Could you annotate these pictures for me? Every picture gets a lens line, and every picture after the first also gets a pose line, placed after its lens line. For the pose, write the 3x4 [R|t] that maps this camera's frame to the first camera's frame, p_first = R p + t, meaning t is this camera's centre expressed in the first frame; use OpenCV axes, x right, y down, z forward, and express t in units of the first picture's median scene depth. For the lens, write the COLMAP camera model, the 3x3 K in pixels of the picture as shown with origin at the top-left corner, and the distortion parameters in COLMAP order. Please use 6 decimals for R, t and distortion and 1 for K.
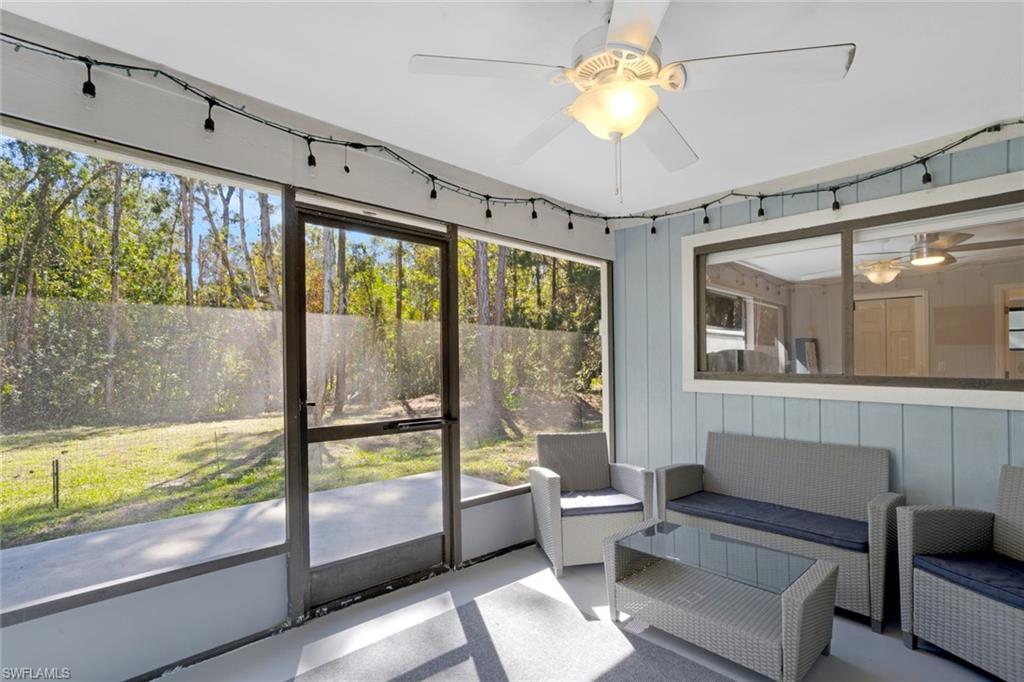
lens RADIAL K [[494.7, 0, 524.7], [0, 494.7, 363.2], [0, 0, 1]] dist [-0.001942, 0.000806]
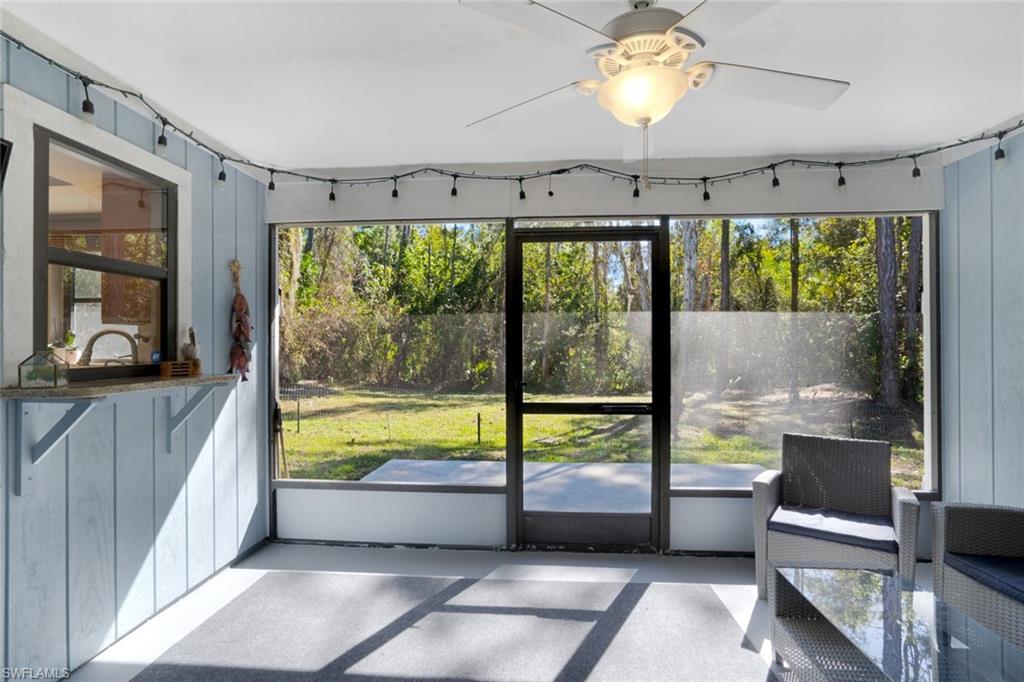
lens RADIAL K [[492.5, 0, 512.0], [0, 492.5, 341.0], [0, 0, 1]] dist [-0.053492, 0.036021]
pose [[0.676517, -0.009185, -0.736370, 0.391765], [0.000803, 0.999931, -0.011735, -0.010302], [0.736427, 0.007347, 0.676477, 0.090921]]
